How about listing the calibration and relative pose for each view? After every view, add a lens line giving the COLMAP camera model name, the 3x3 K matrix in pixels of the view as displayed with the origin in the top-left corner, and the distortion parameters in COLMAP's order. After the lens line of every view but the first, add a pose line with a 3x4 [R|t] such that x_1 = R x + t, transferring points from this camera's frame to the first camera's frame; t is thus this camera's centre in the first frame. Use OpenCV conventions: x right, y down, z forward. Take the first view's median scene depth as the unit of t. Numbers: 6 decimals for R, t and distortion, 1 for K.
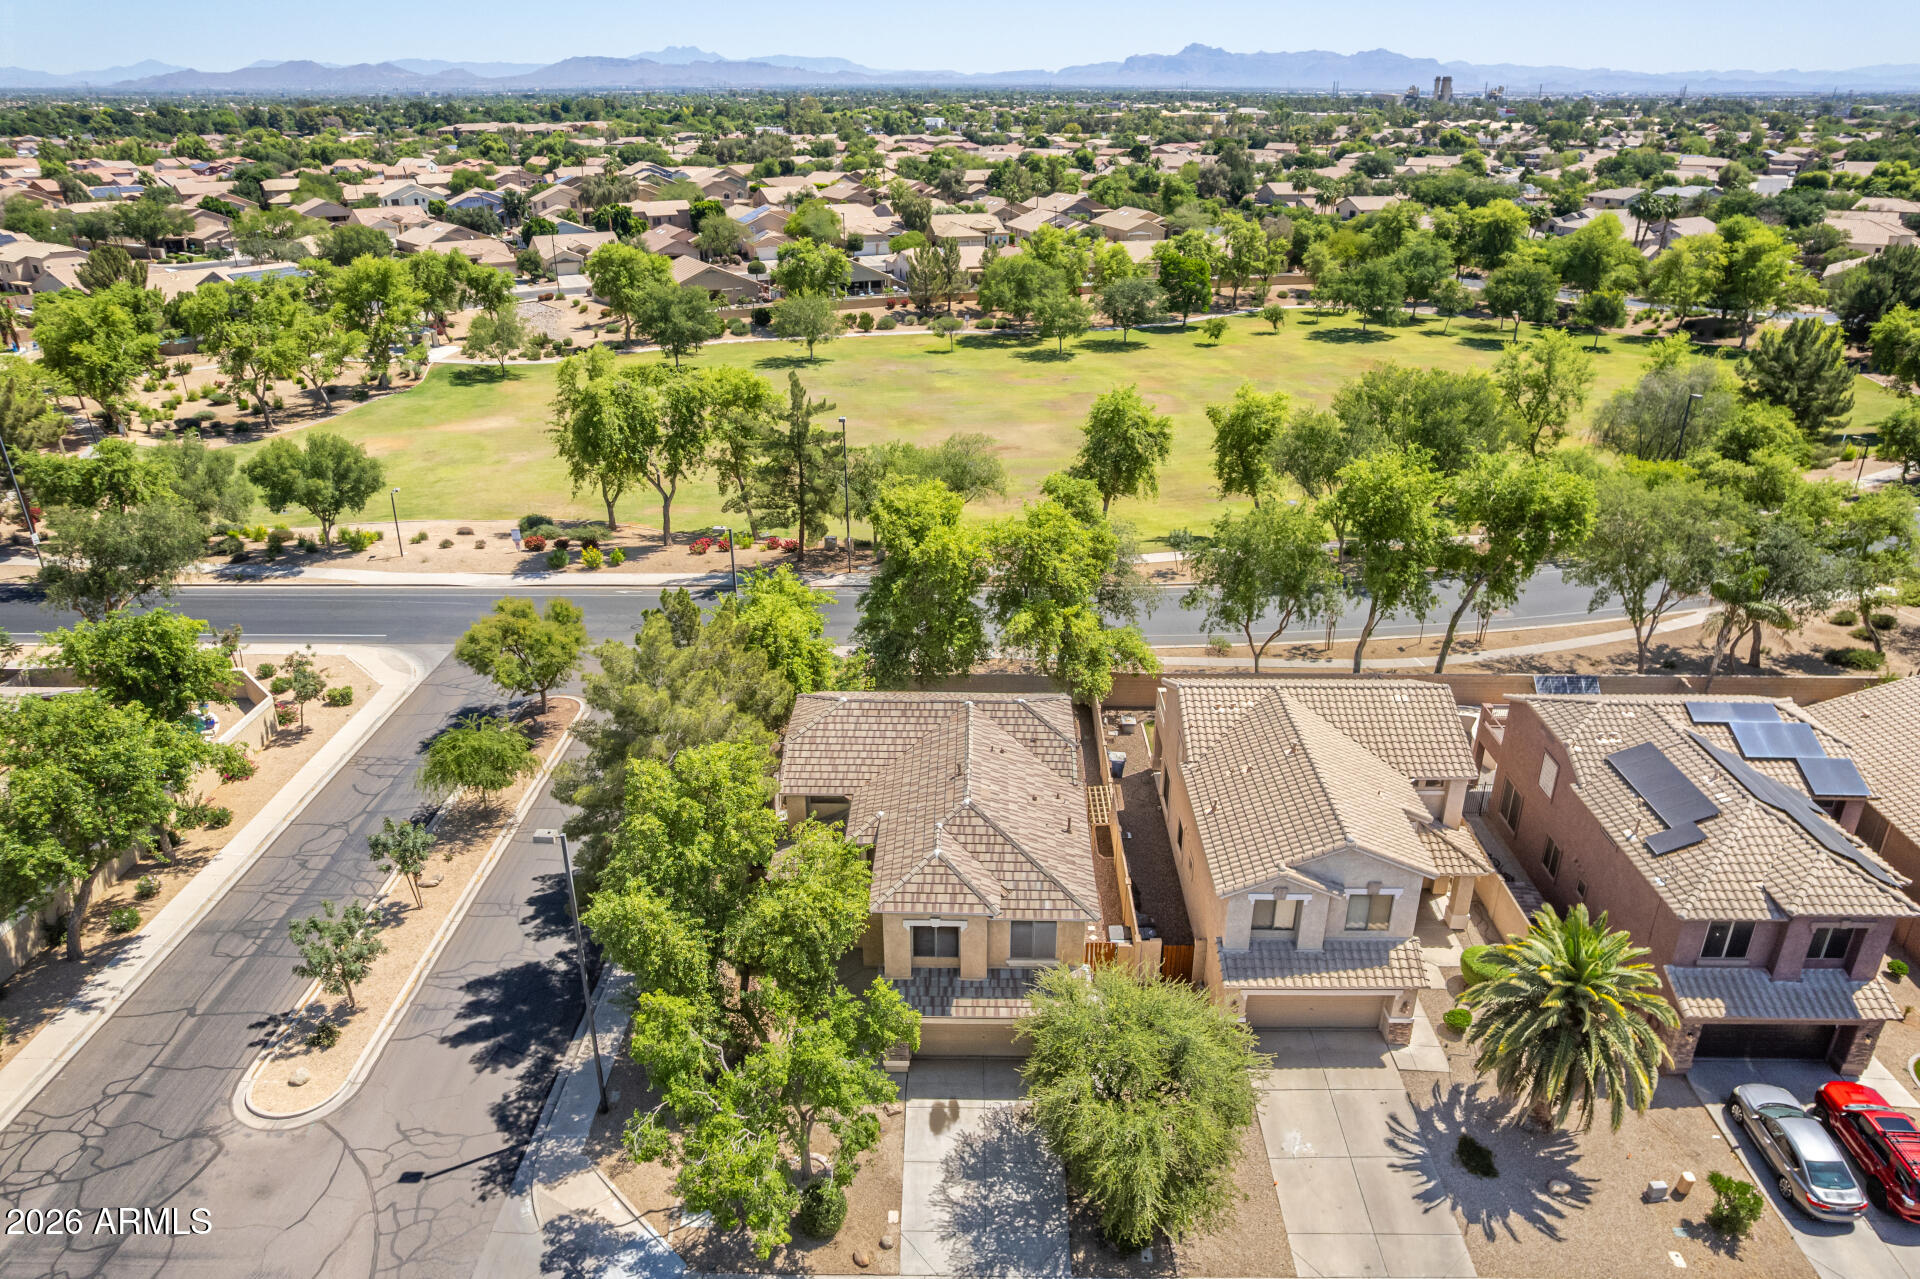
lens RADIAL K [[1269.7, 0, 953.1], [0, 1269.7, 639.5], [0, 0, 1]] dist [-0.075959, 0.063006]
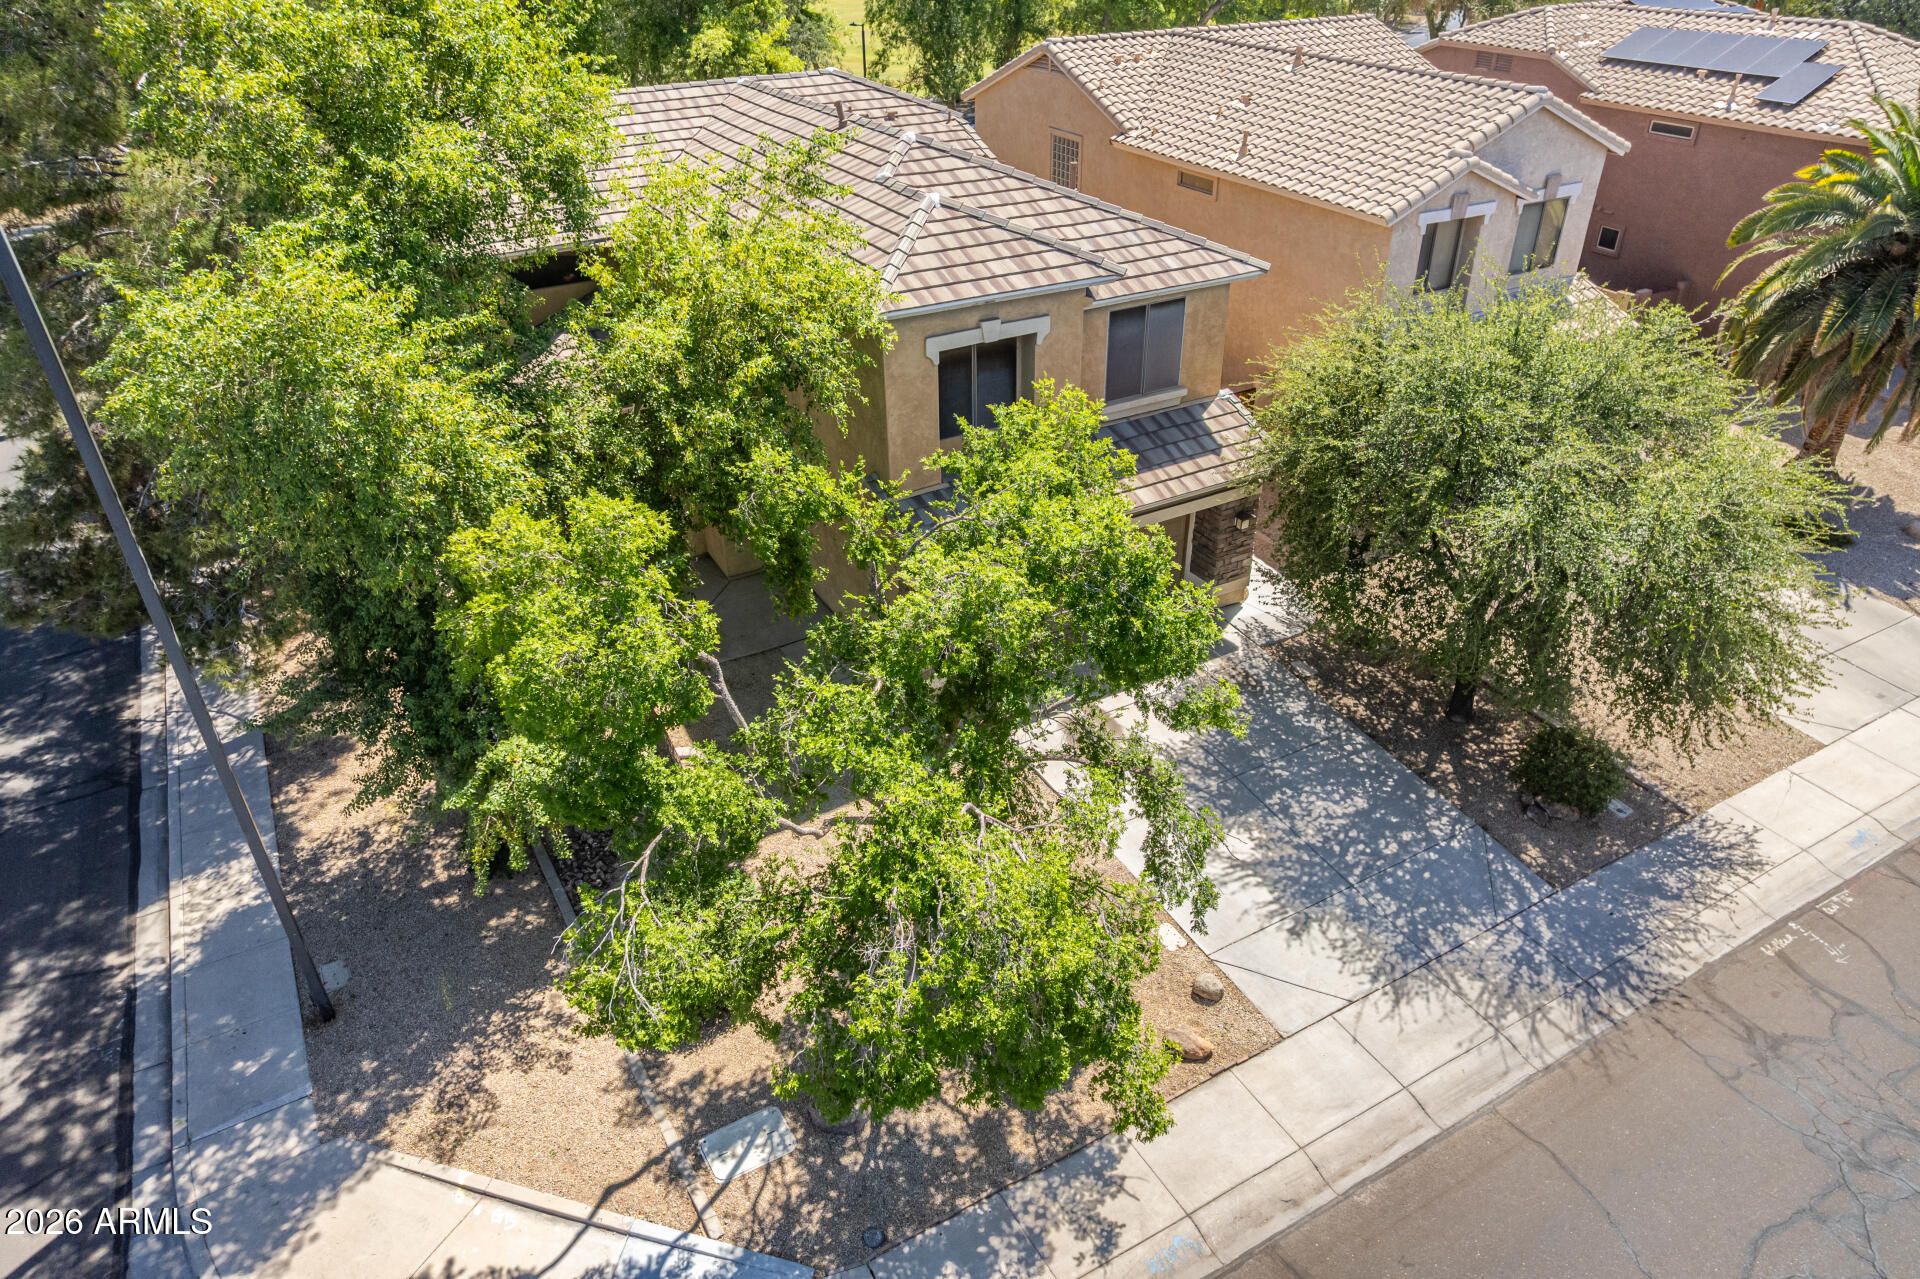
lens RADIAL K [[1245.9, 0, 953.5], [0, 1245.9, 640.7], [0, 0, 1]] dist [-0.080401, 0.083947]
pose [[0.863260, -0.277942, 0.421344, -0.138635], [0.214296, 0.957587, 0.192623, 0.138327], [-0.457012, -0.075991, 0.886208, 0.347870]]
